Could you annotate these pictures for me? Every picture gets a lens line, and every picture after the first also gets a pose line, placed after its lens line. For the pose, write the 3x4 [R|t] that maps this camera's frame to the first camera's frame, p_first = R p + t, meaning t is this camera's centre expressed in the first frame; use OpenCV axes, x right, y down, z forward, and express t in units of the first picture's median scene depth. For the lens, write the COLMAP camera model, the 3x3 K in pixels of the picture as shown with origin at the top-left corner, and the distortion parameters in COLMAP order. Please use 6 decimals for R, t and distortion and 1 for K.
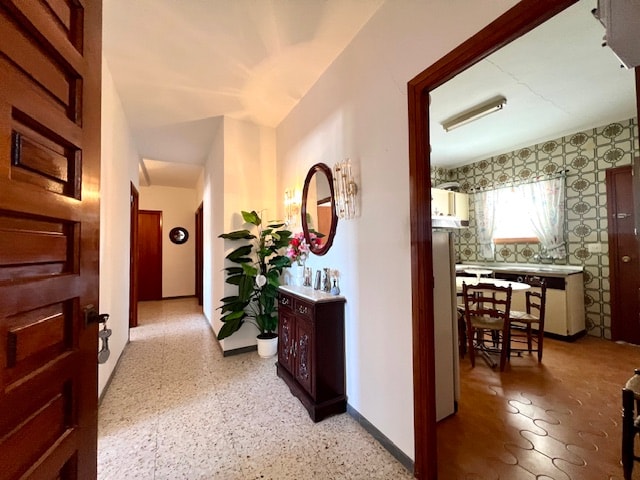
lens RADIAL K [[258.5, 0, 320.2], [0, 258.5, 240.4], [0, 0, 1]] dist [-0.002353, 0.000799]
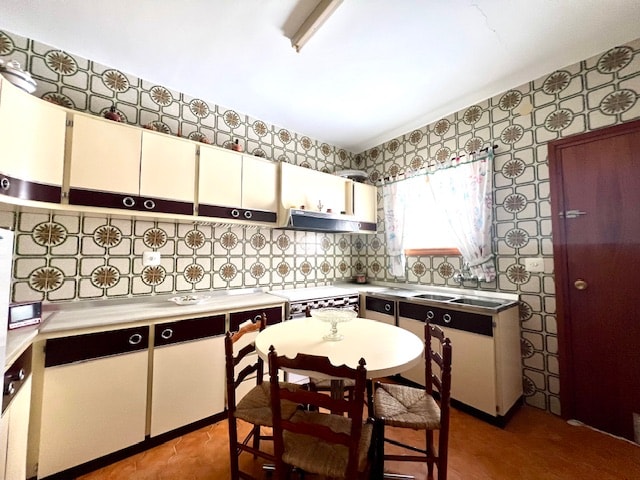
lens RADIAL K [[258.5, 0, 320.3], [0, 258.5, 240.3], [0, 0, 1]] dist [-0.002353, 0.000799]
pose [[0.989165, 0.020656, 0.145345, 0.417336], [-0.015486, 0.999210, -0.036609, -0.000722], [-0.145987, 0.033962, 0.988703, 0.415220]]
